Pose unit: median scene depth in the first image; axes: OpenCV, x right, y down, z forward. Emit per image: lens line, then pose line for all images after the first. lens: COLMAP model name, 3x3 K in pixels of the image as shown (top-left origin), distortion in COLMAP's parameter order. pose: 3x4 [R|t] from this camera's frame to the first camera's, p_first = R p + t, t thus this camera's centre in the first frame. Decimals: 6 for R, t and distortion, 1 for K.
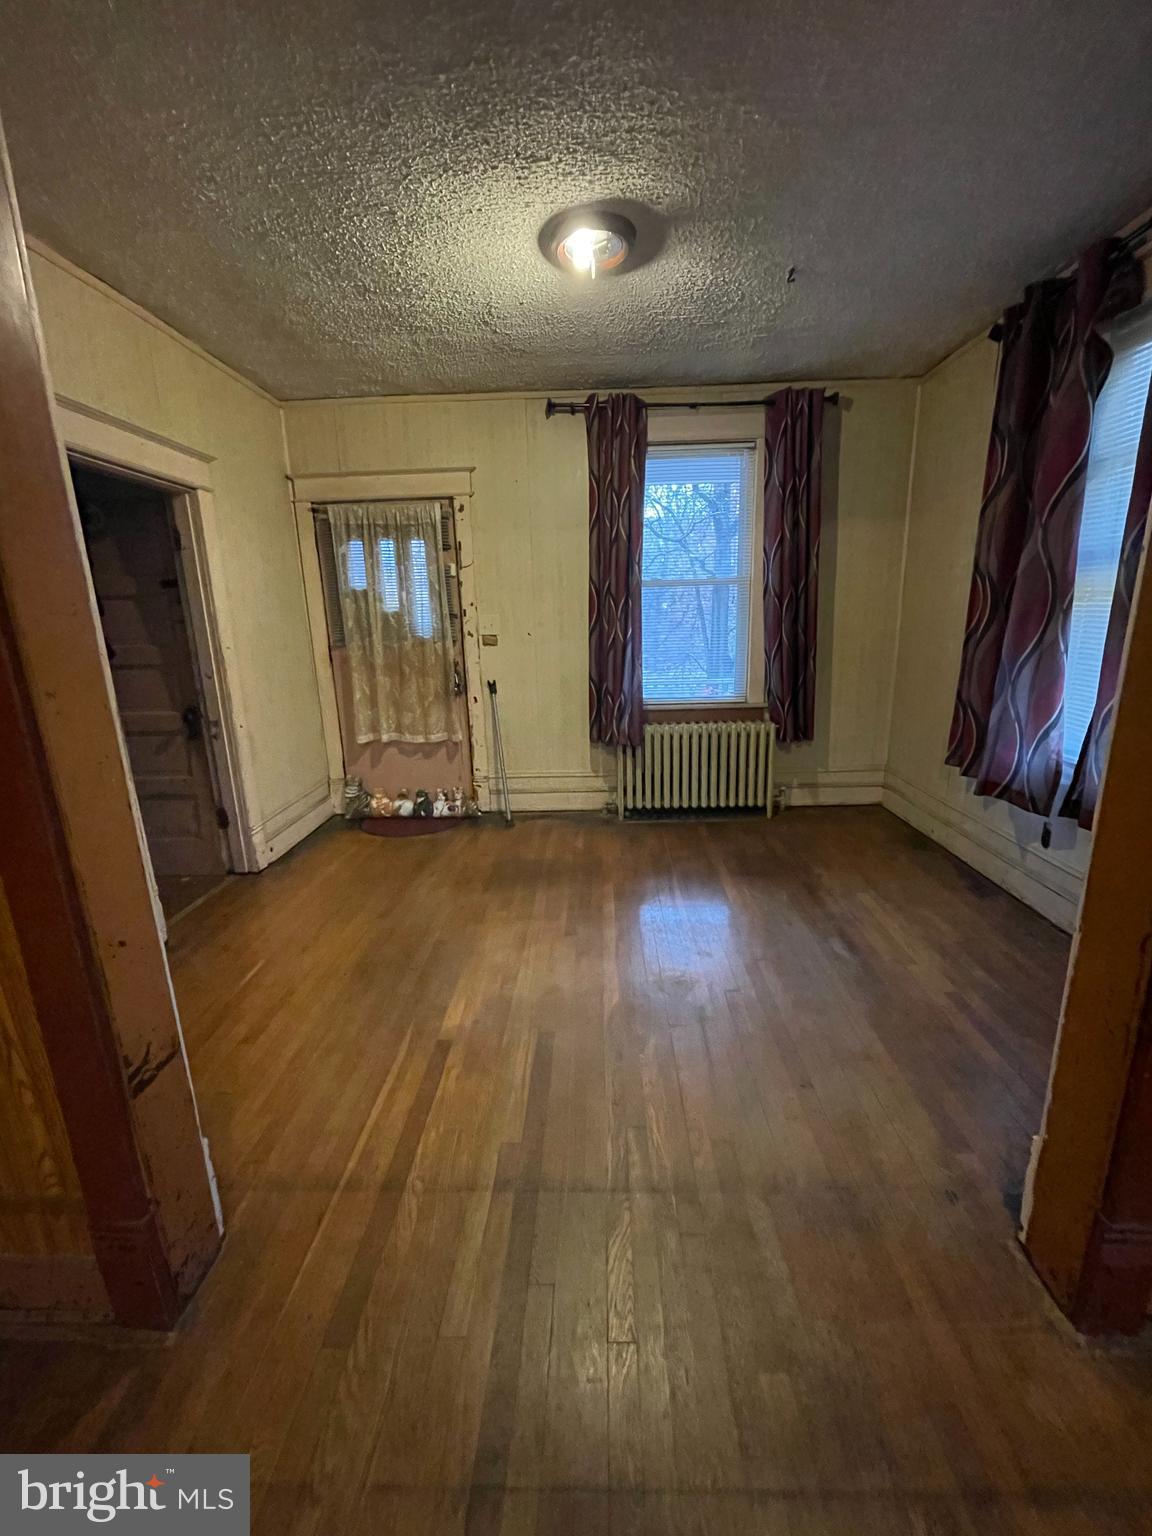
lens RADIAL K [[626.7, 0, 587.1], [0, 626.7, 763.6], [0, 0, 1]] dist [0.001048, 0.000213]
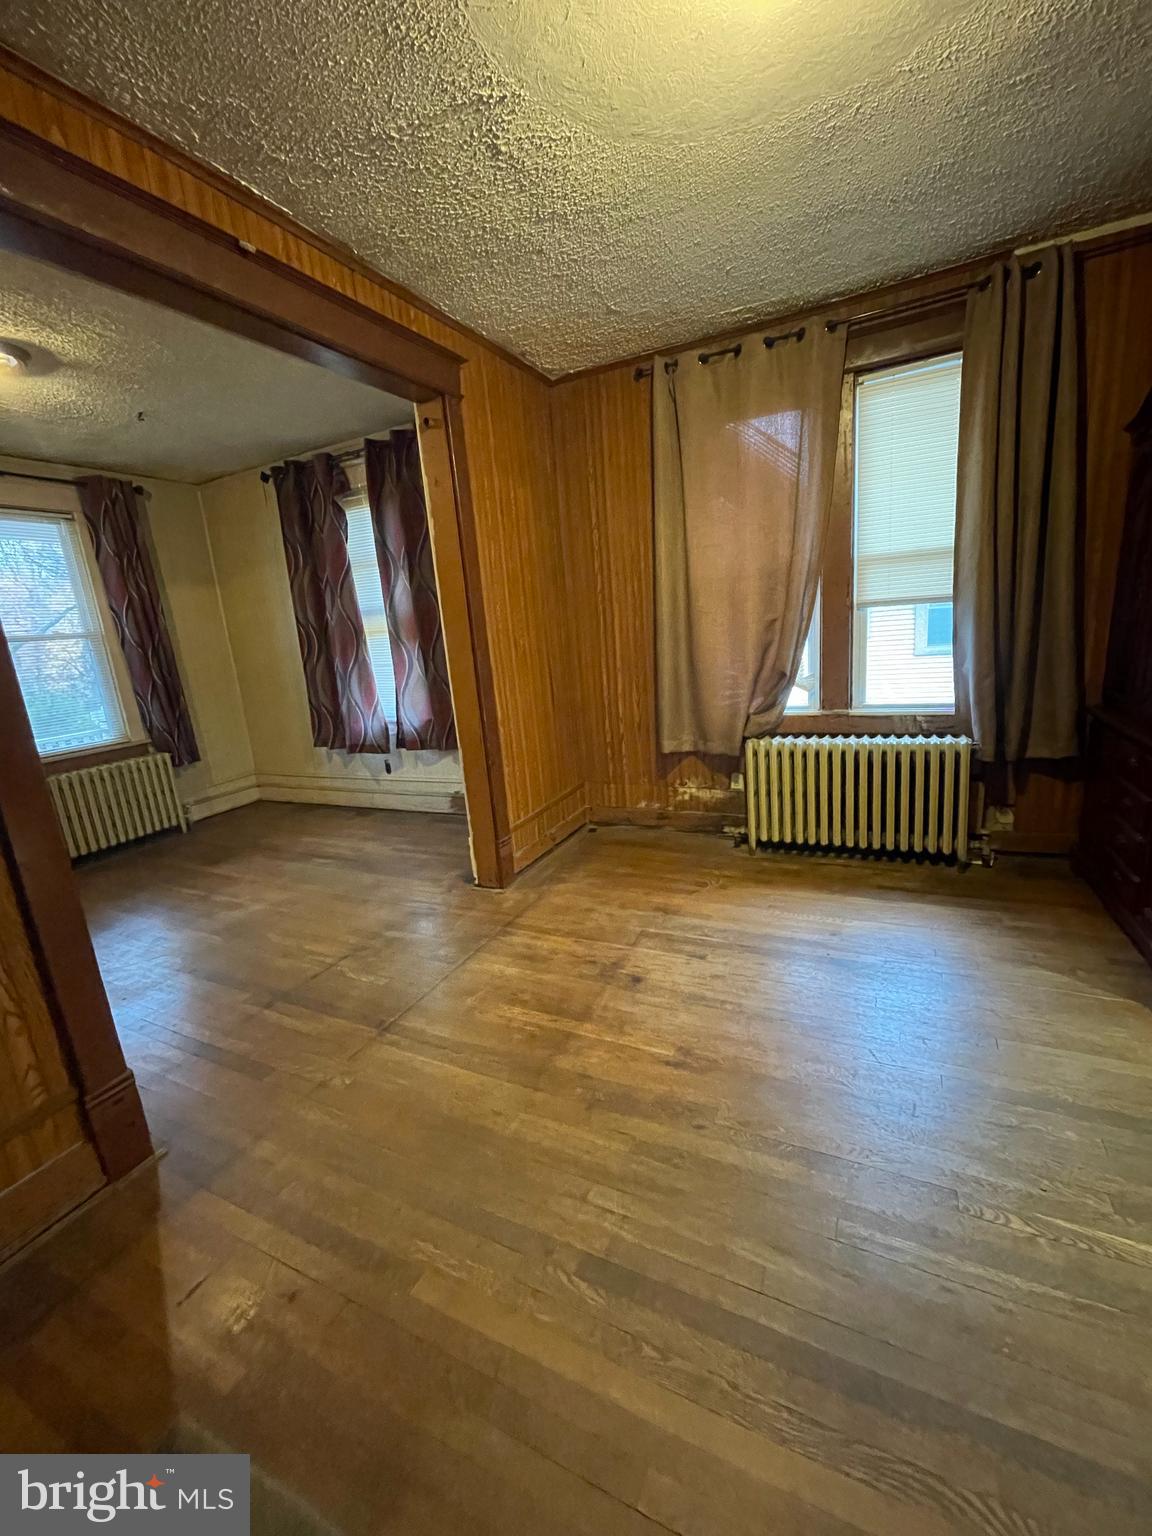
lens RADIAL K [[626.7, 0, 587.1], [0, 626.7, 763.6], [0, 0, 1]] dist [0.001048, 0.000213]
pose [[0.418315, -0.212636, 0.883062, -0.551652], [0.284652, 0.953926, 0.094857, 0.090361], [-0.862546, 0.211686, 0.459569, -0.280261]]
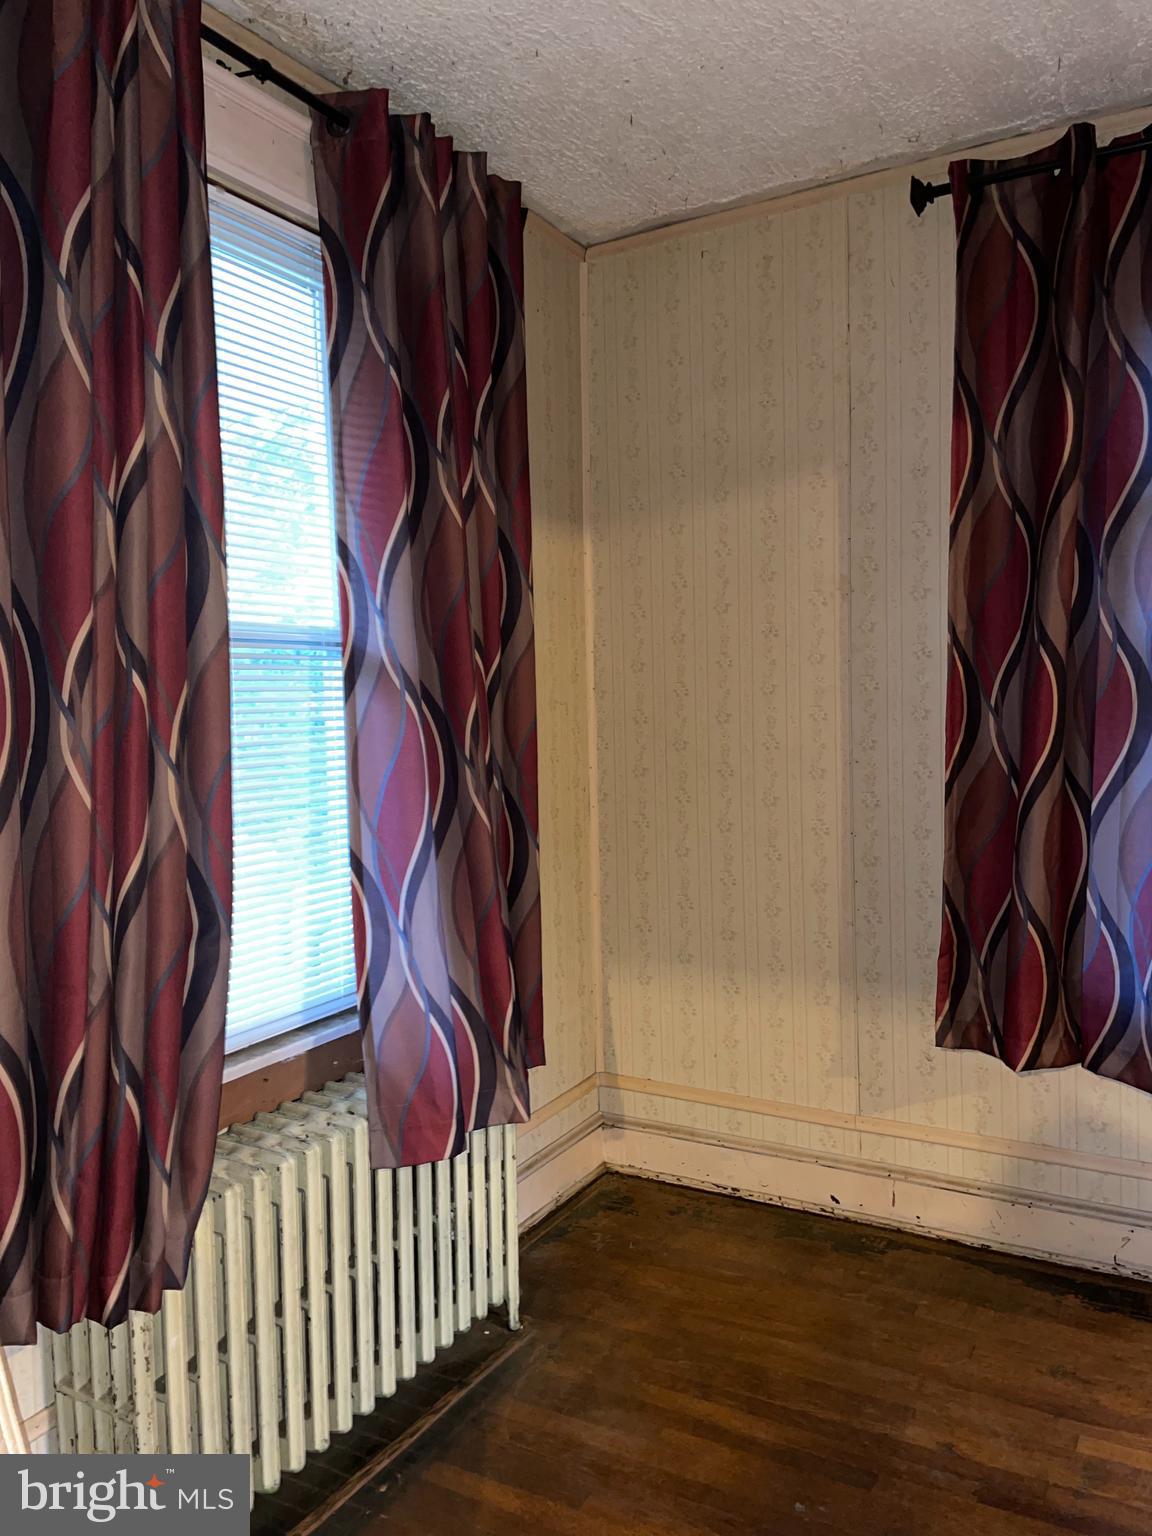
lens RADIAL K [[1168.8, 0, 571.3], [0, 1168.8, 751.2], [0, 0, 1]] dist [0.114960, -0.150124]
pose [[0.480405, -0.031631, 0.876476, -0.339862], [0.216891, 0.972594, -0.083780, -0.213742], [-0.849806, 0.230348, 0.474100, 0.840920]]
